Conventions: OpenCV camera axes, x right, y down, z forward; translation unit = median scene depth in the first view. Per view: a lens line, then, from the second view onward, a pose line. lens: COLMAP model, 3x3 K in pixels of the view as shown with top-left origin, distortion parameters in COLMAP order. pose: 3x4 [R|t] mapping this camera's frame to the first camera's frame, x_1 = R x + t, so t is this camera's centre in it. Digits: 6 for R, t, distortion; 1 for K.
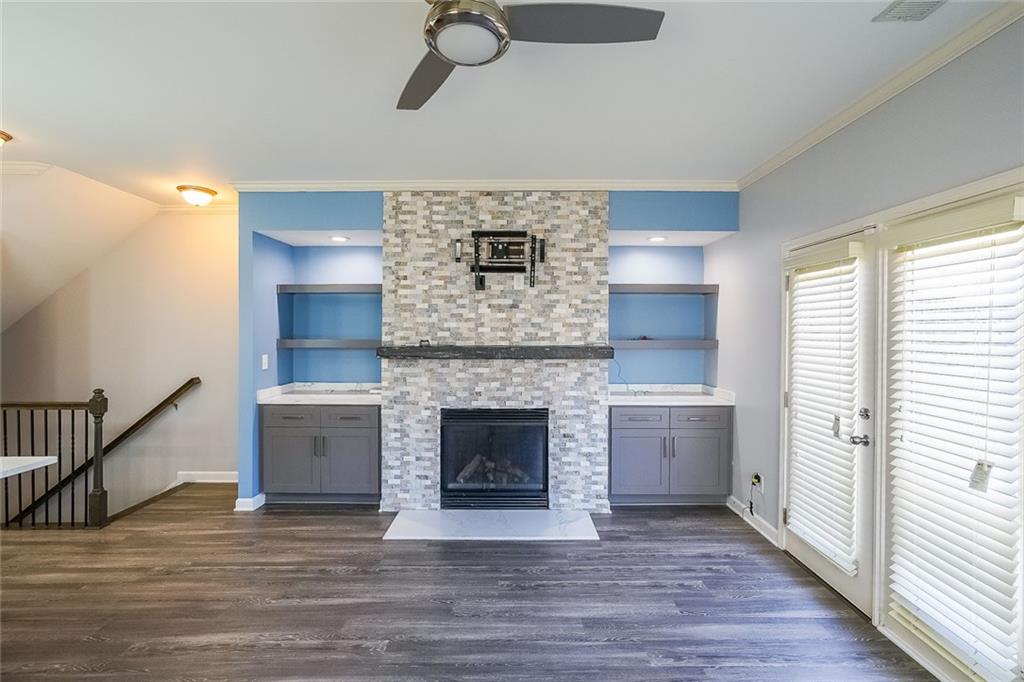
lens RADIAL K [[470.9, 0, 520.0], [0, 470.9, 331.1], [0, 0, 1]] dist [-0.004199, 0.009349]
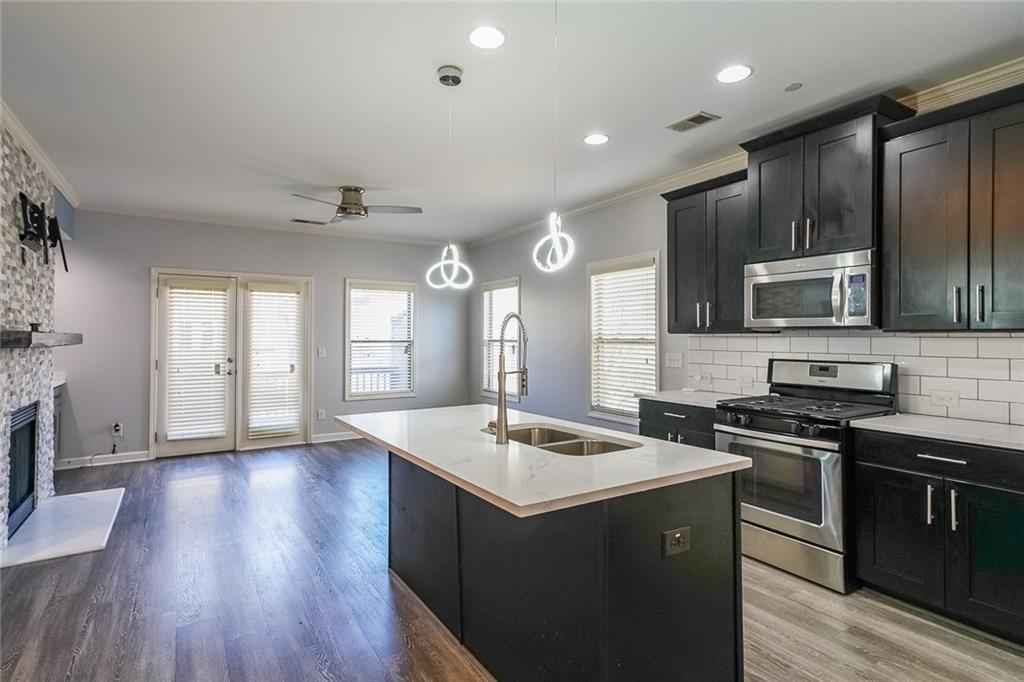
lens RADIAL K [[550.0, 0, 510.2], [0, 550.0, 336.2], [0, 0, 1]] dist [0.043823, 0.001154]
pose [[-0.537653, 0.000182, 0.843166, -1.404777], [0.001315, 0.999999, 0.000622, 0.039567], [-0.843165, 0.001443, -0.537653, 0.831237]]
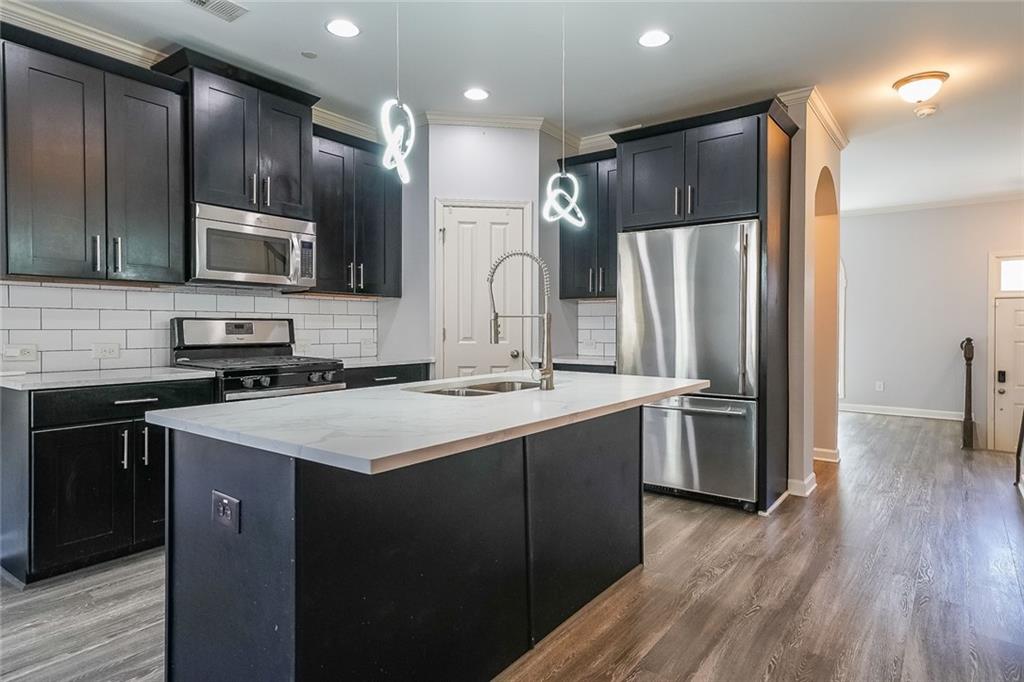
lens RADIAL K [[570.2, 0, 517.7], [0, 570.2, 332.6], [0, 0, 1]] dist [0.017215, 0.001786]
pose [[-0.607844, 0.010214, -0.793991, -0.407938], [-0.003620, 0.999871, 0.015634, 0.089952], [0.794048, 0.012377, -0.607728, 0.838142]]
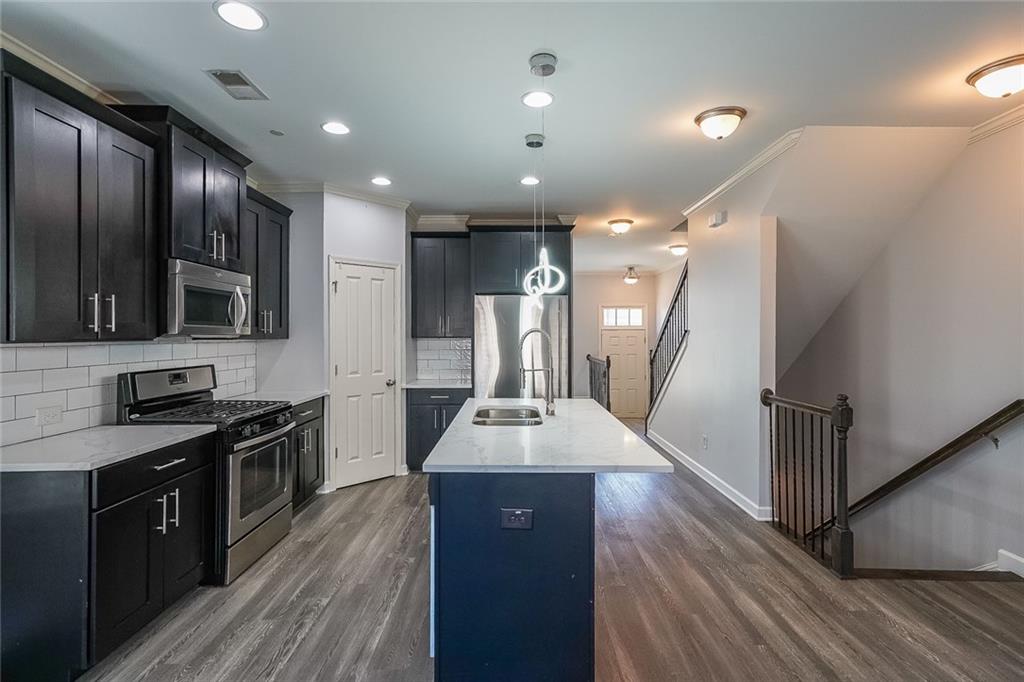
lens RADIAL K [[470.9, 0, 510.6], [0, 470.9, 338.3], [0, 0, 1]] dist [-0.004199, 0.009349]
pose [[-0.029509, 0.006398, -0.999544, -0.109402], [-0.001575, 0.999978, 0.006448, 0.026088], [0.999563, 0.001764, -0.029498, 0.463153]]
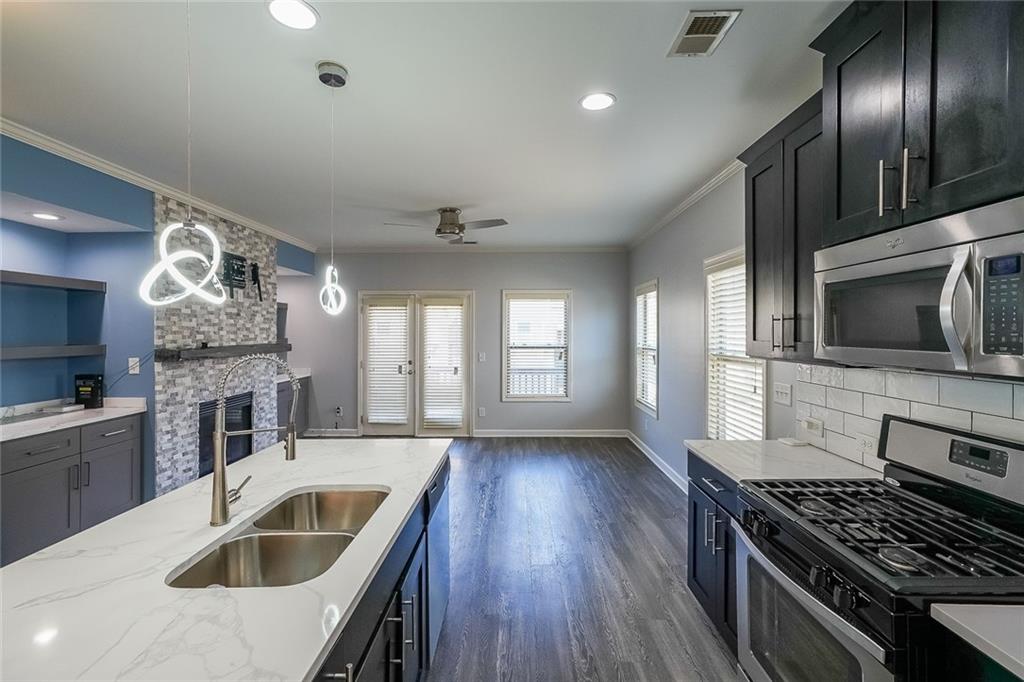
lens RADIAL K [[470.9, 0, 510.6], [0, 470.9, 332.1], [0, 0, 1]] dist [-0.004199, 0.009349]
pose [[0.007705, -0.003848, 0.999963, -1.282915], [0.004728, 0.999982, 0.003812, -0.005923], [-0.999959, 0.004698, 0.007723, 0.252777]]
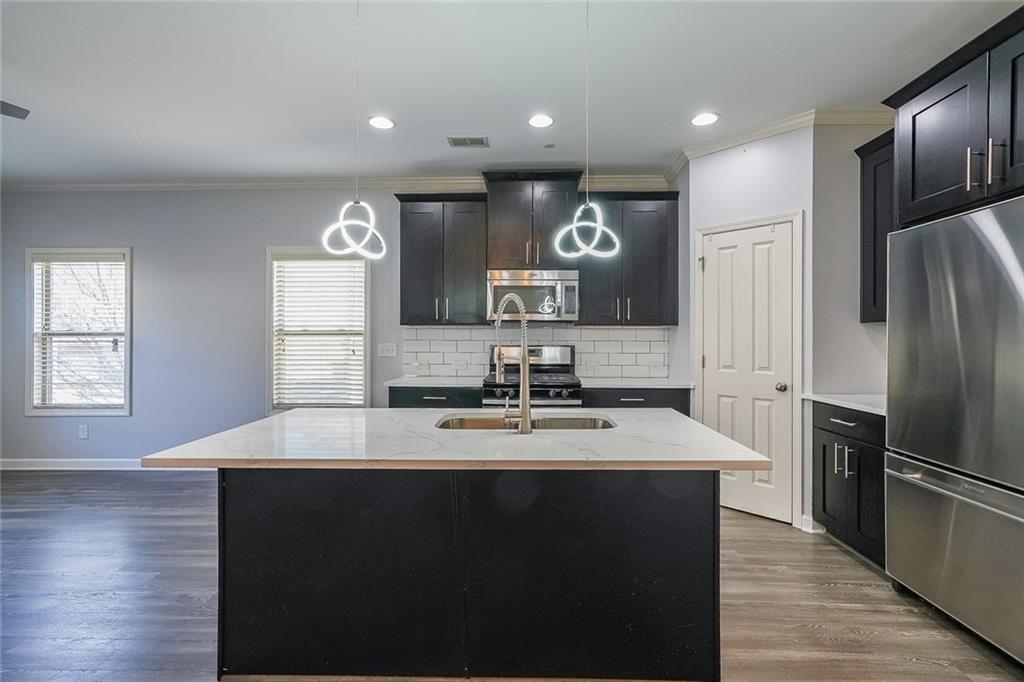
lens RADIAL K [[470.9, 0, 527.4], [0, 470.9, 329.5], [0, 0, 1]] dist [-0.004199, 0.009349]
pose [[-0.999883, -0.001441, 0.015201, -0.898080], [-0.001646, 0.999908, -0.013483, 0.059793], [-0.015180, -0.013506, -0.999794, 0.987033]]
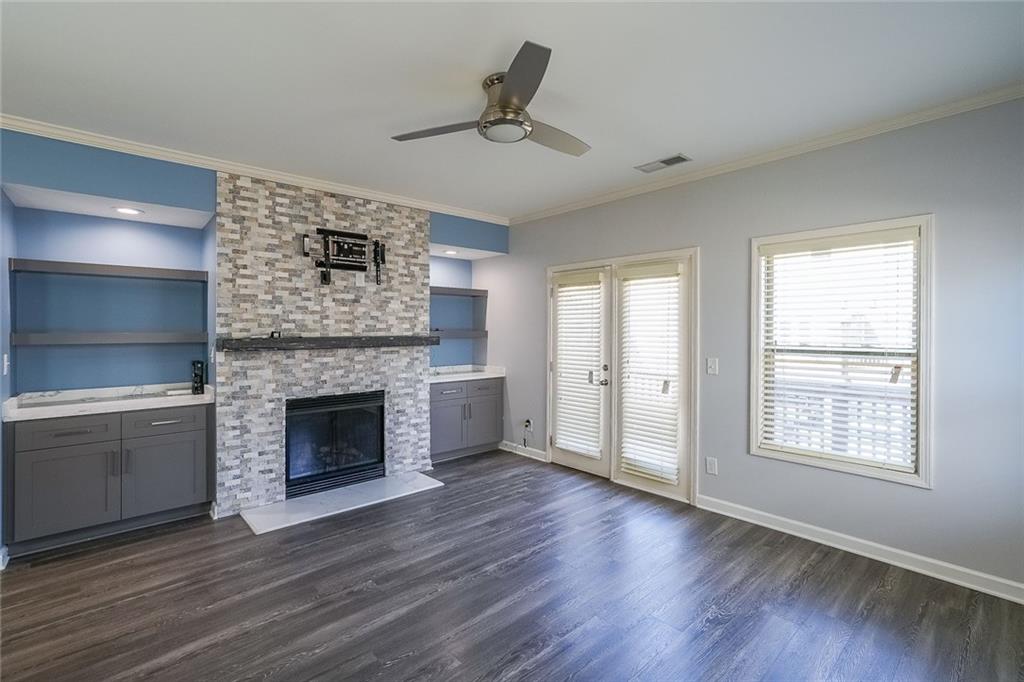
lens RADIAL K [[470.9, 0, 509.5], [0, 470.9, 329.1], [0, 0, 1]] dist [-0.004199, 0.009349]
pose [[0.747354, -0.003630, 0.664417, -0.481163], [0.004578, 0.999989, 0.000314, 0.015400], [-0.664411, 0.002807, 0.747362, -0.071390]]
